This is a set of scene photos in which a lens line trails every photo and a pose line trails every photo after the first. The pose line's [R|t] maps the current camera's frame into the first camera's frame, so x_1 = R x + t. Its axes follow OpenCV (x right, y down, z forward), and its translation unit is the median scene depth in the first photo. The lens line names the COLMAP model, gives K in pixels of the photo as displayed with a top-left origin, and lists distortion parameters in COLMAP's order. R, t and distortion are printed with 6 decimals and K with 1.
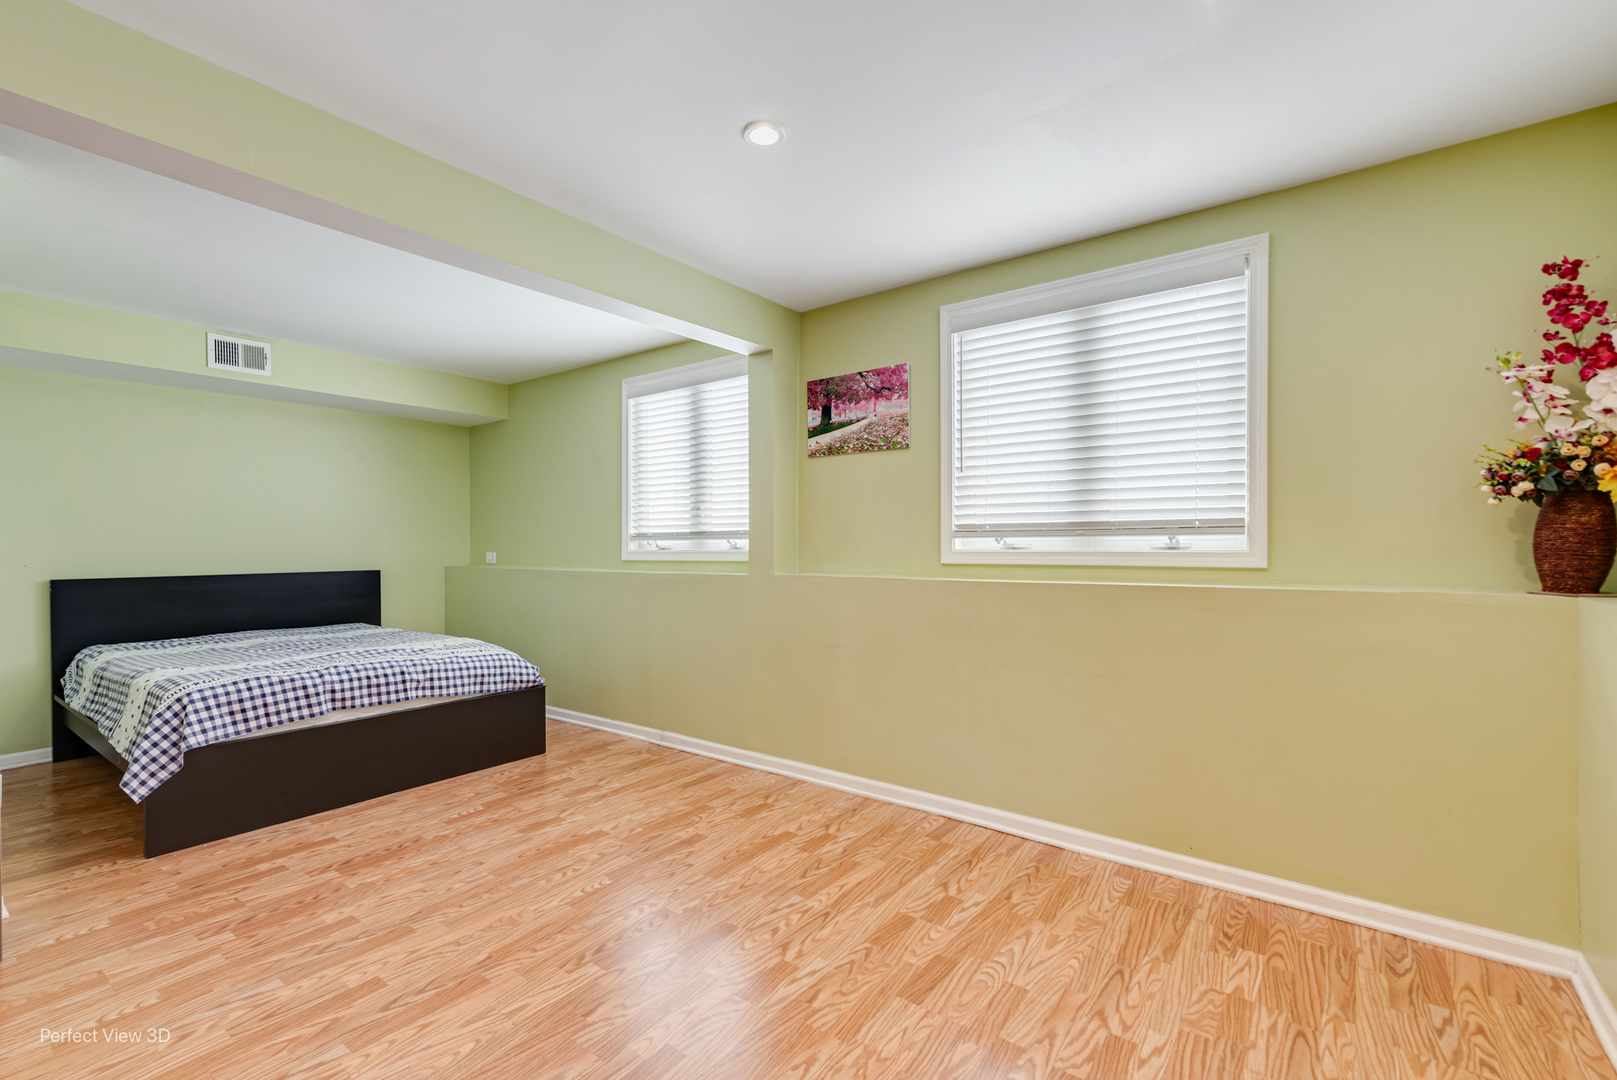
lens RADIAL K [[690.7, 0, 804.6], [0, 690.7, 546.1], [0, 0, 1]] dist [0.018532, -0.006376]
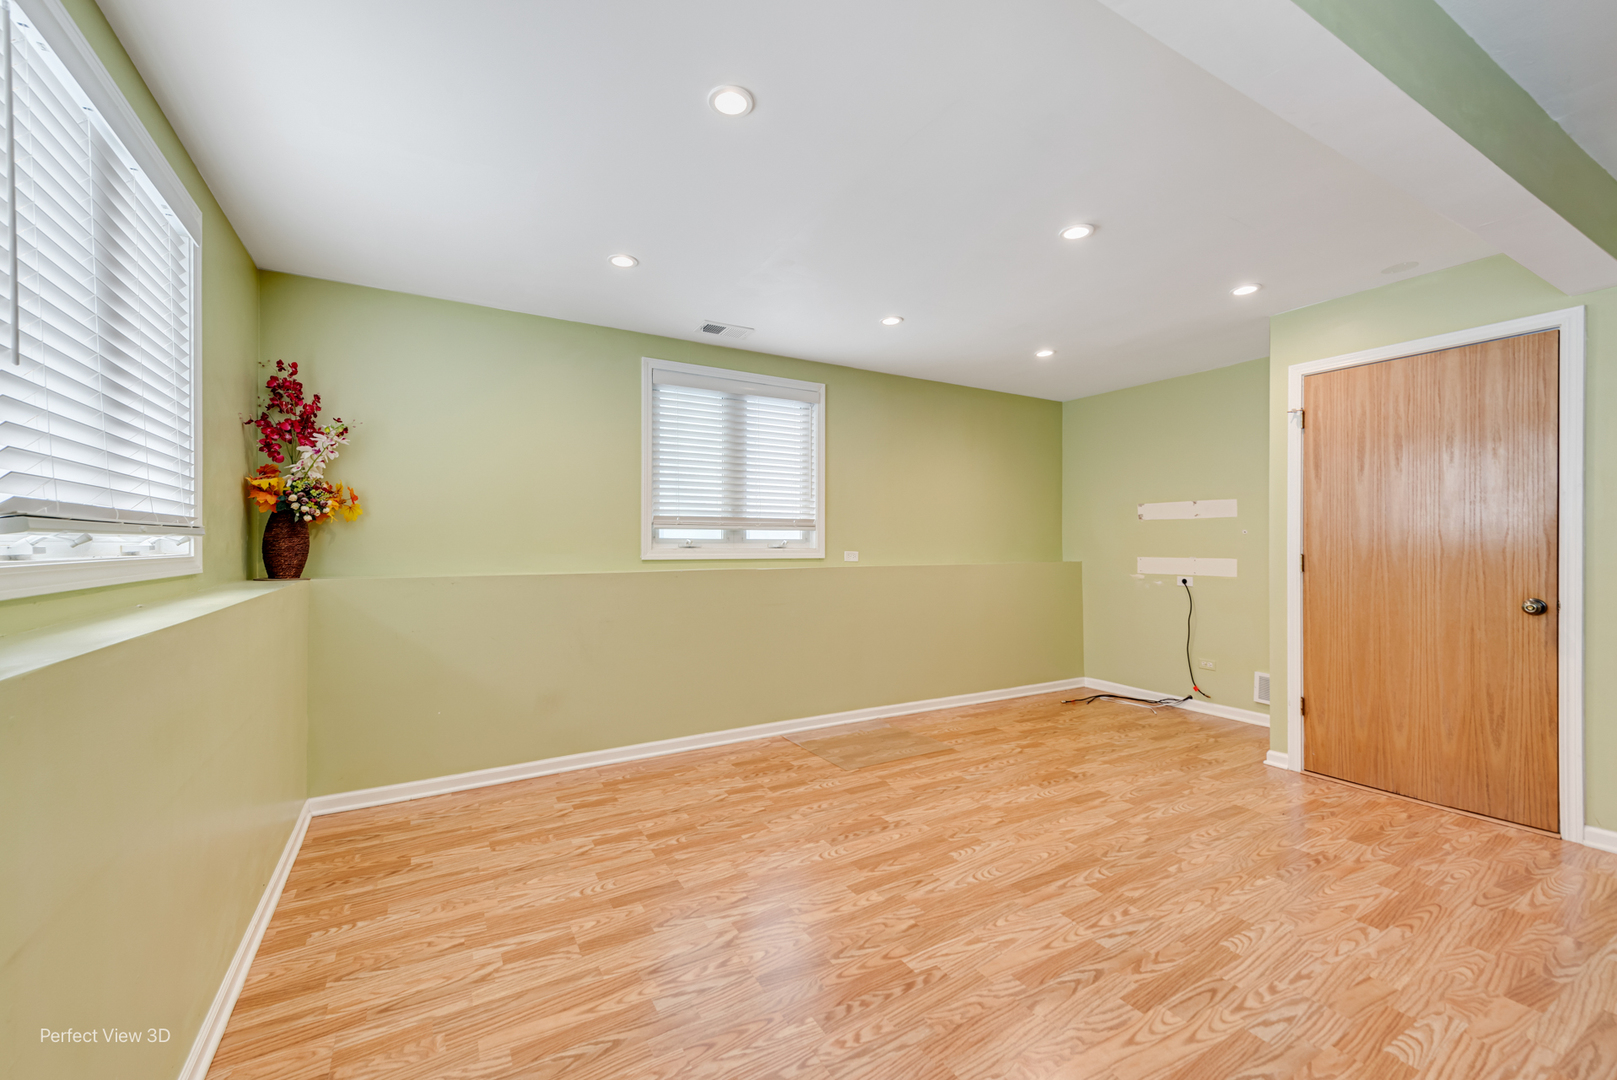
lens RADIAL K [[690.7, 0, 804.6], [0, 690.7, 546.1], [0, 0, 1]] dist [0.018532, -0.006376]
pose [[-0.920934, 0.001157, 0.389718, -0.530428], [0.002928, 0.999988, 0.003950, -0.001813], [-0.389709, 0.004779, -0.920926, 1.908172]]
